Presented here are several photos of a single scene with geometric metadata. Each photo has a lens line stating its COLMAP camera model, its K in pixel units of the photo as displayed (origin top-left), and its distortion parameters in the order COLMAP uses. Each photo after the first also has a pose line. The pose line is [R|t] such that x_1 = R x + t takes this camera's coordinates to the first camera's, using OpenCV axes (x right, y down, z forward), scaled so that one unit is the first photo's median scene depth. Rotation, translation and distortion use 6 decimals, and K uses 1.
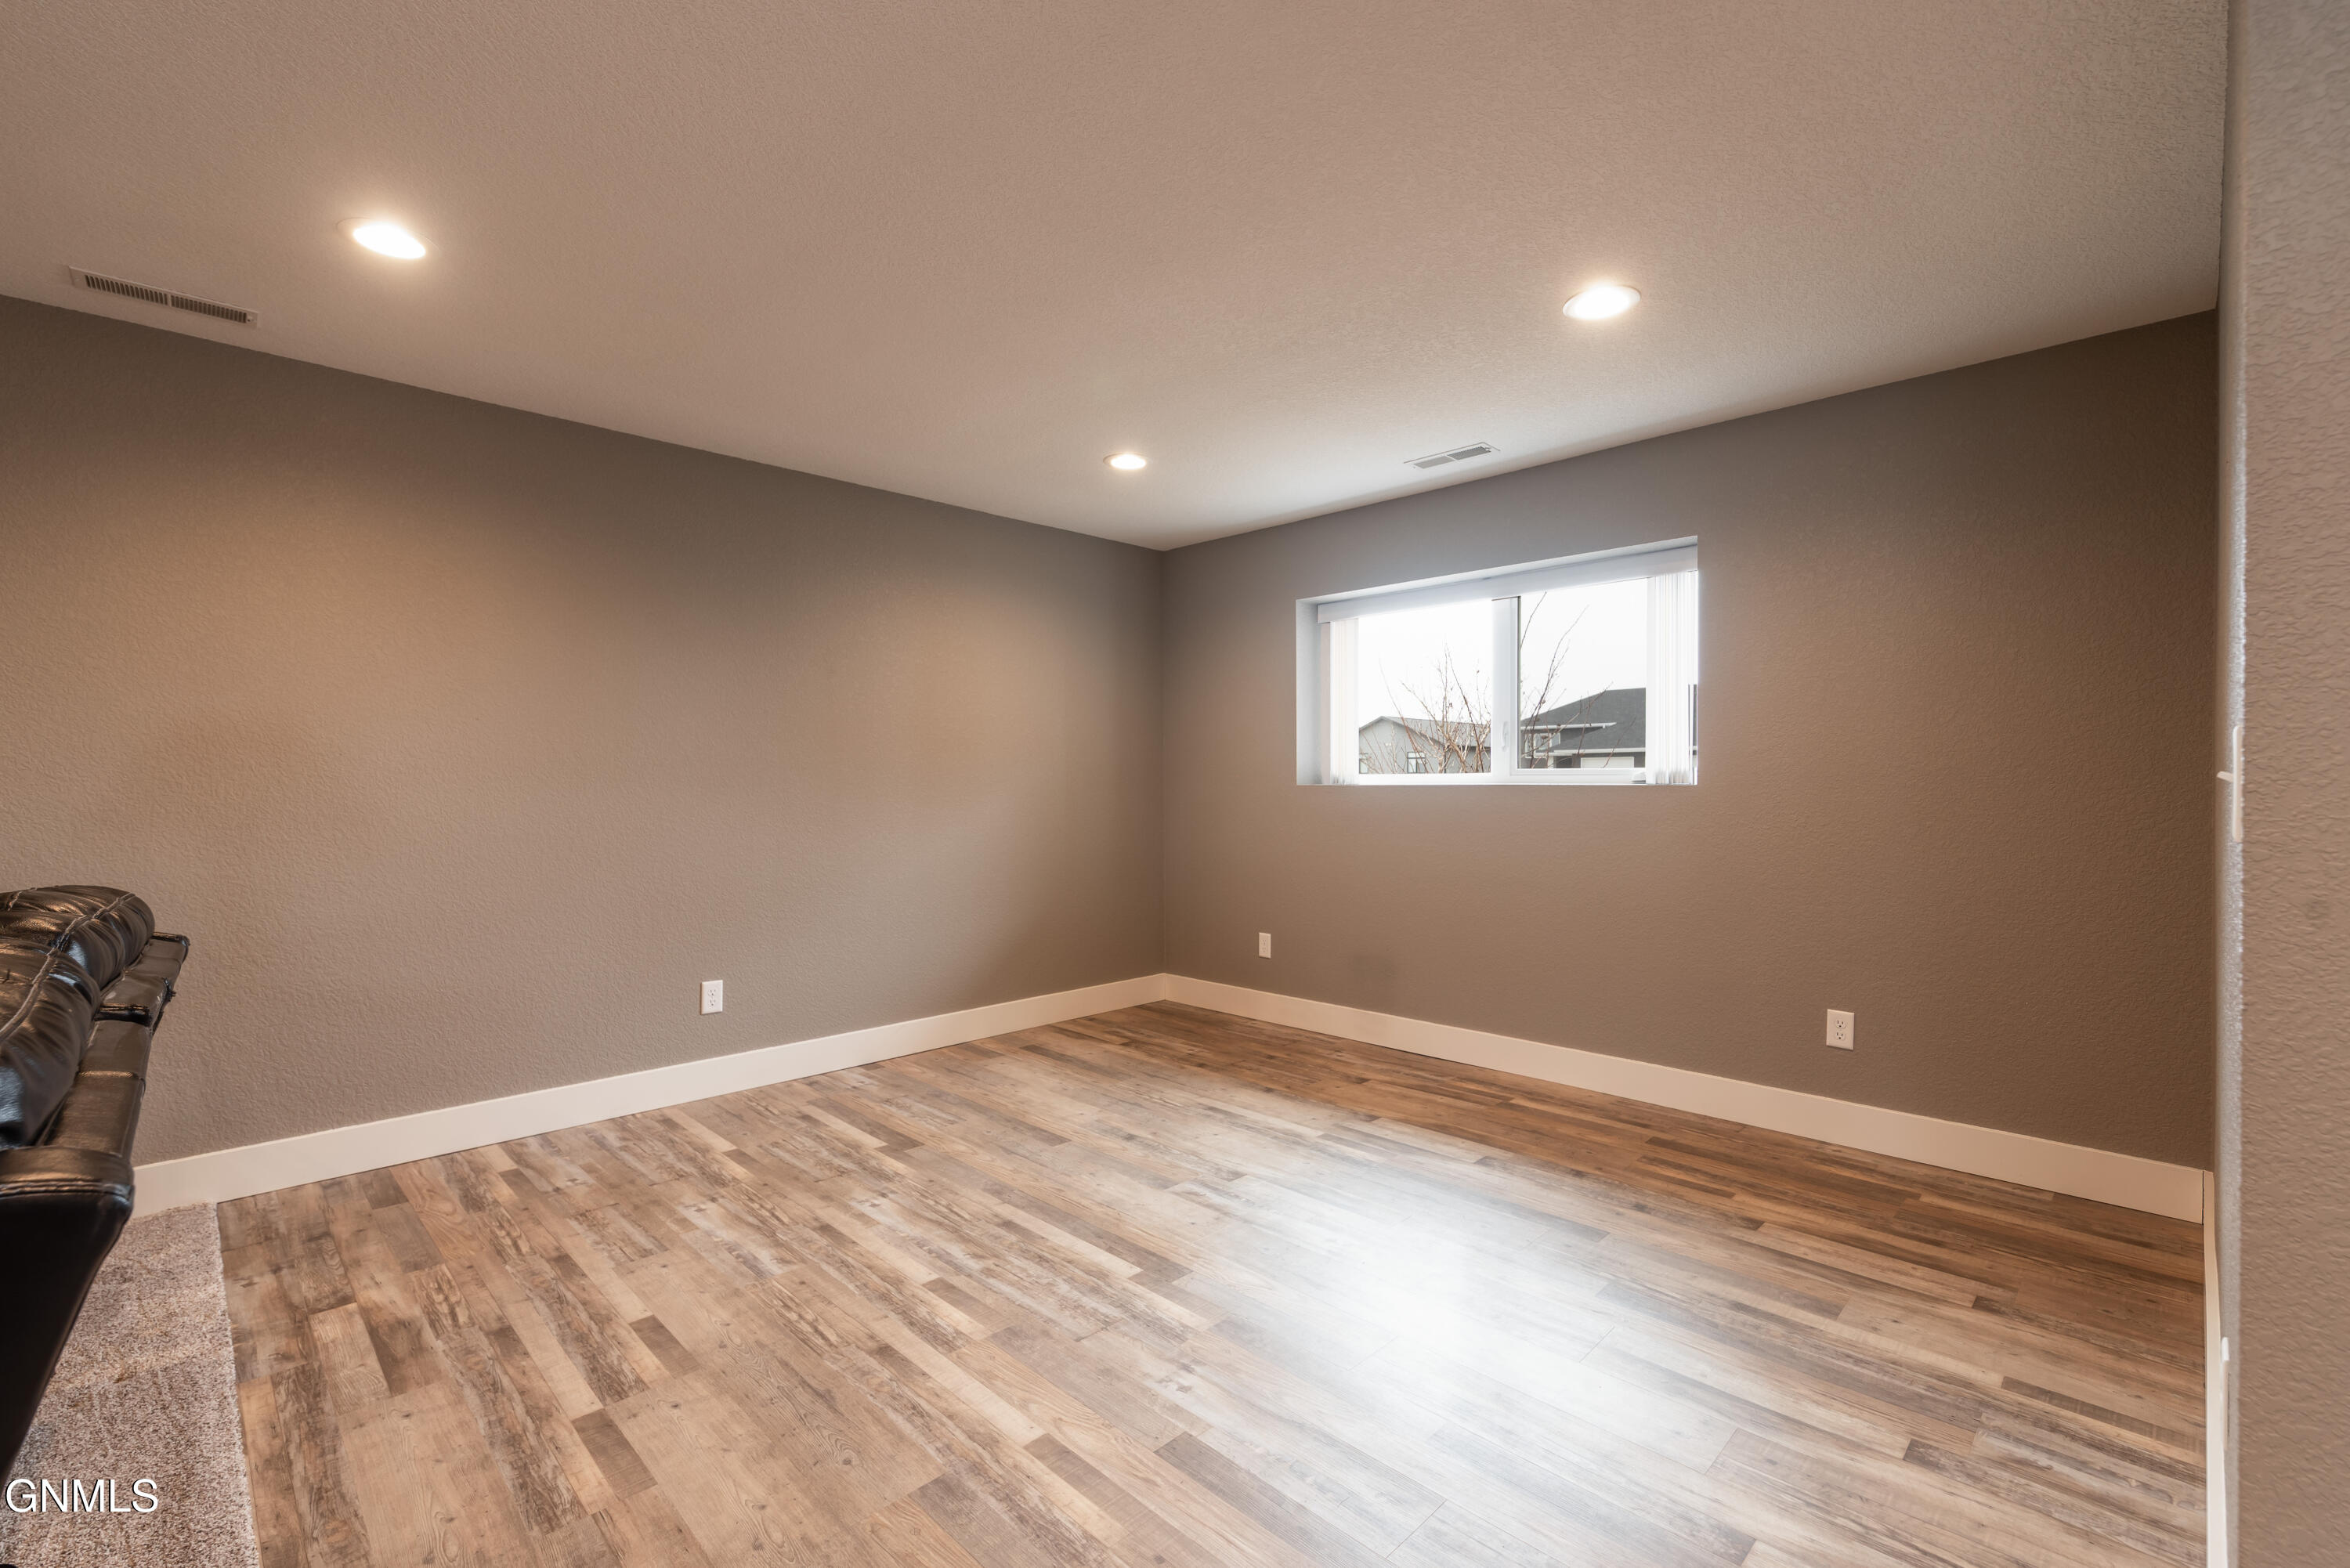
lens RADIAL K [[1011.1, 0, 1174.8], [0, 1011.1, 792.5], [0, 0, 1]] dist [-0.000118, 0.000042]
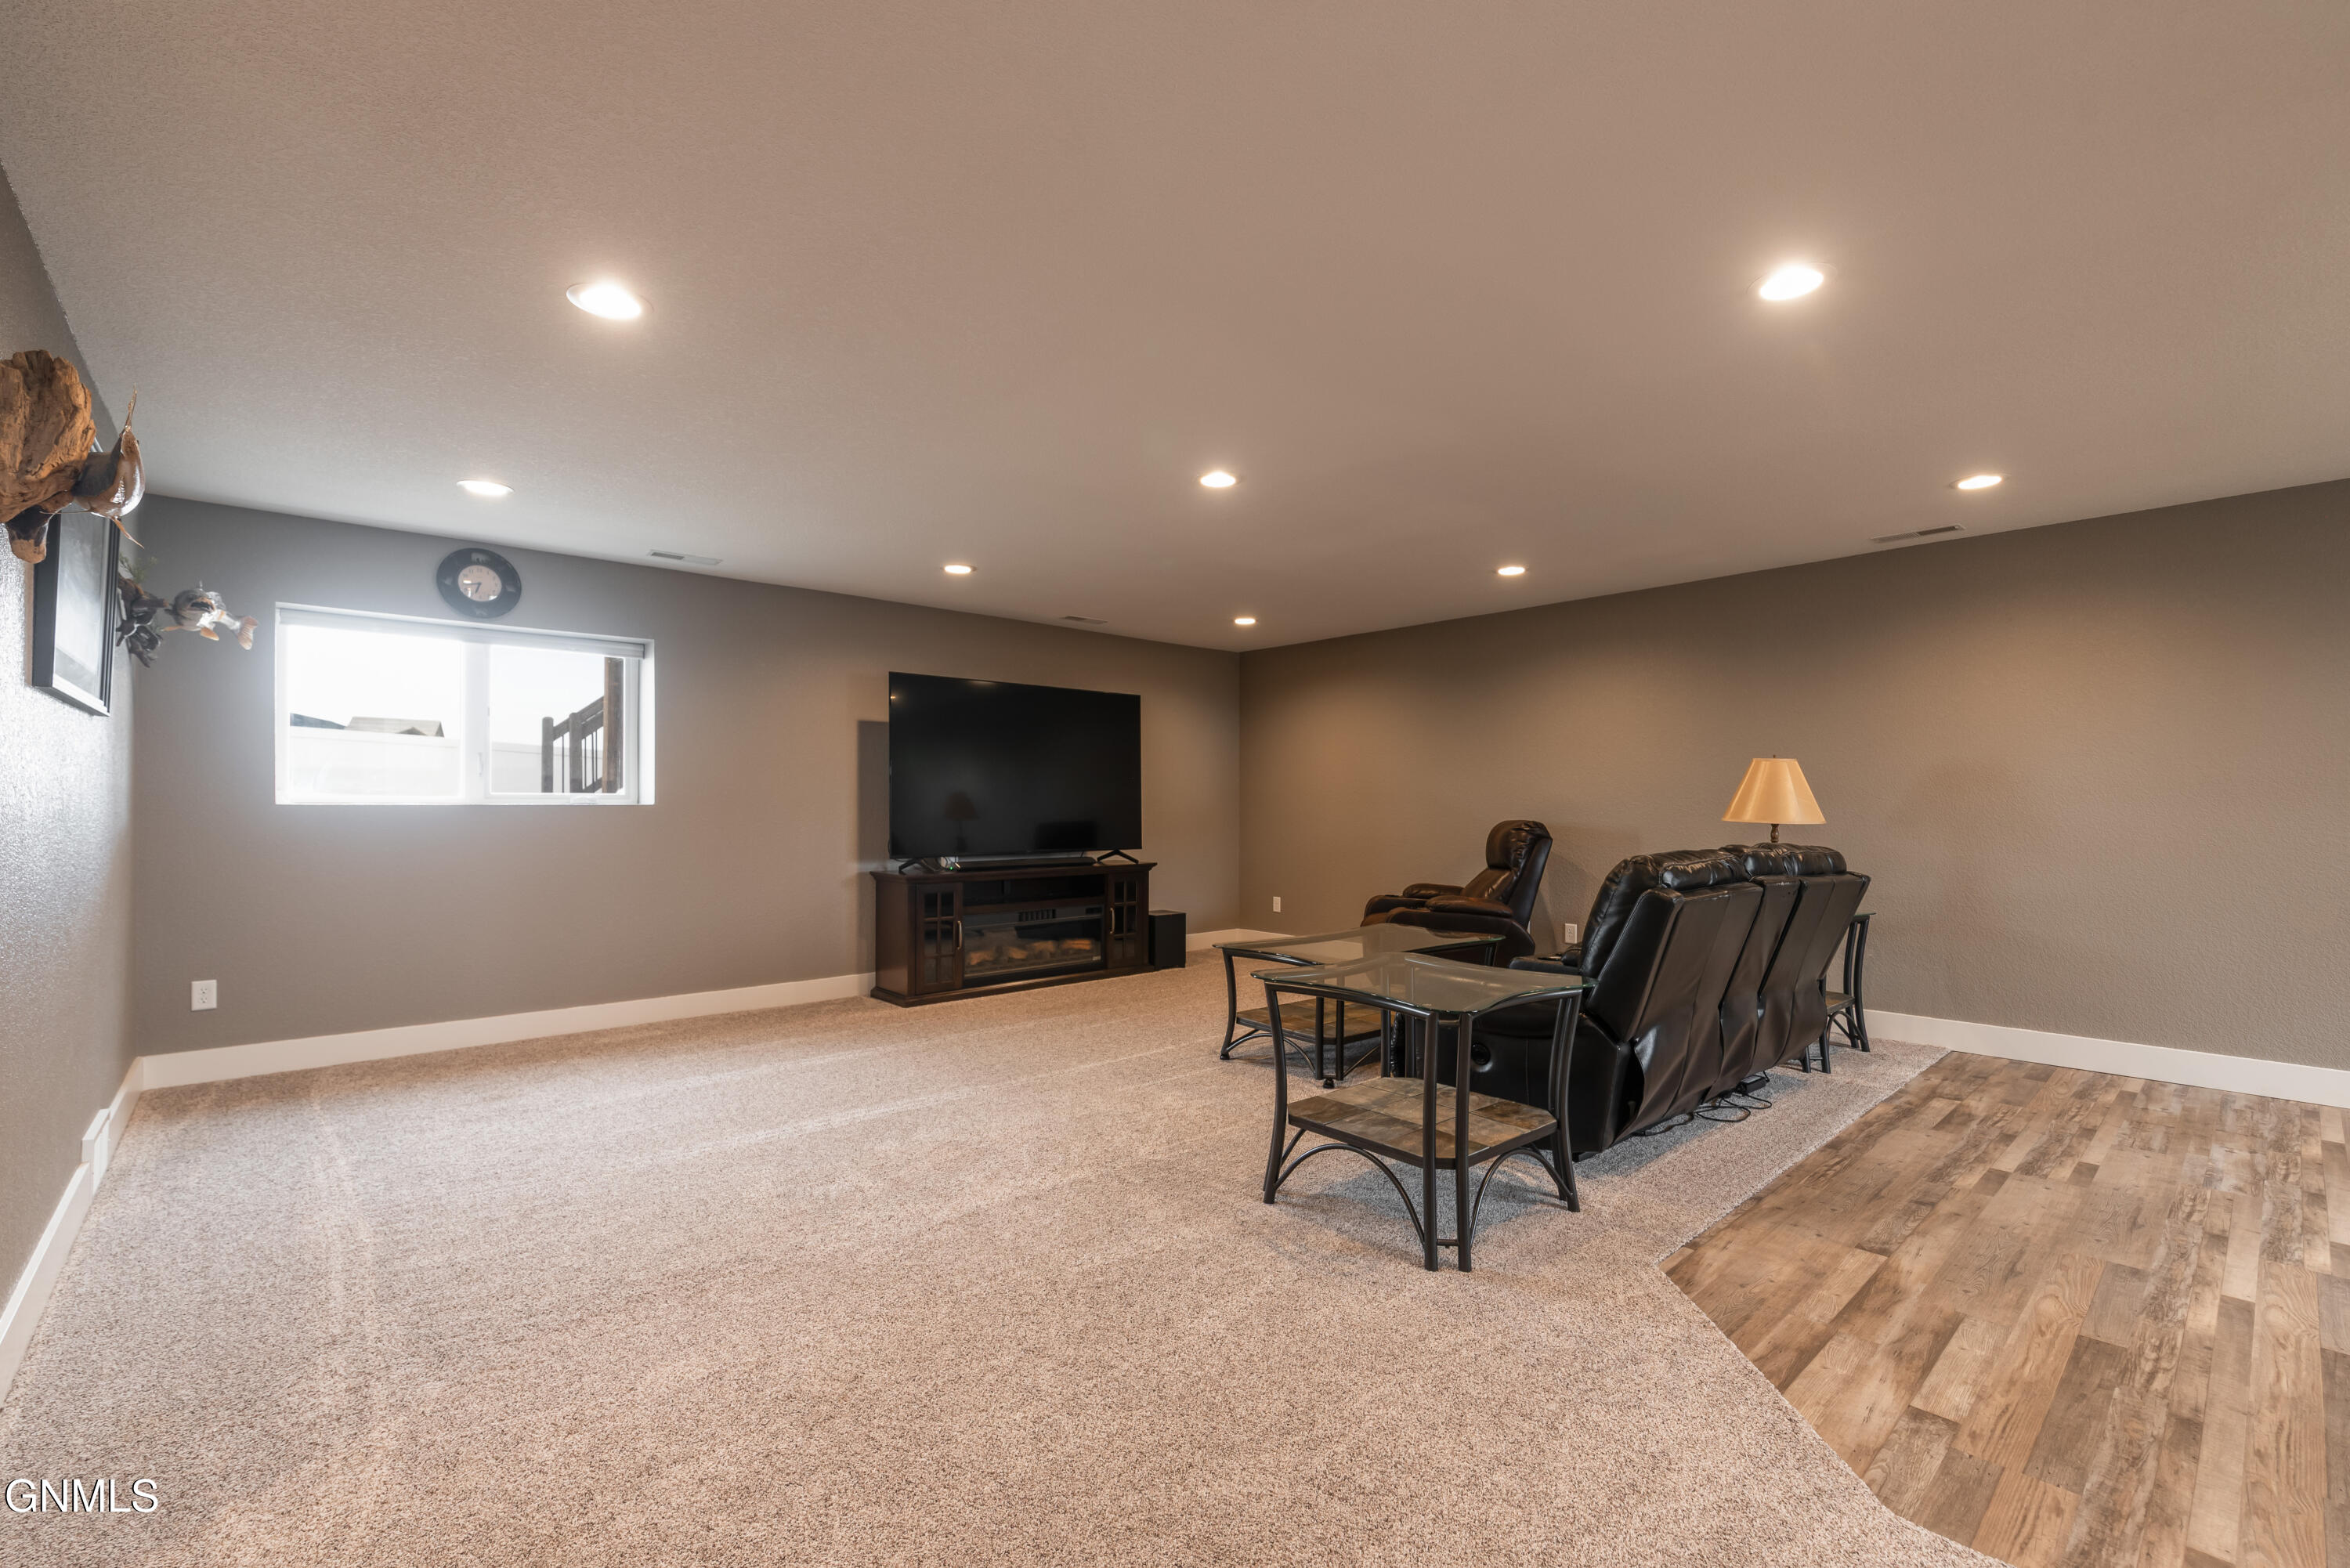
lens RADIAL K [[1011.1, 0, 1174.8], [0, 1011.1, 792.5], [0, 0, 1]] dist [-0.000118, 0.000042]
pose [[-0.052949, -0.005945, -0.998580, 1.091418], [-0.013123, 0.999900, -0.005257, 0.004052], [0.998511, 0.012826, -0.053022, -0.282573]]
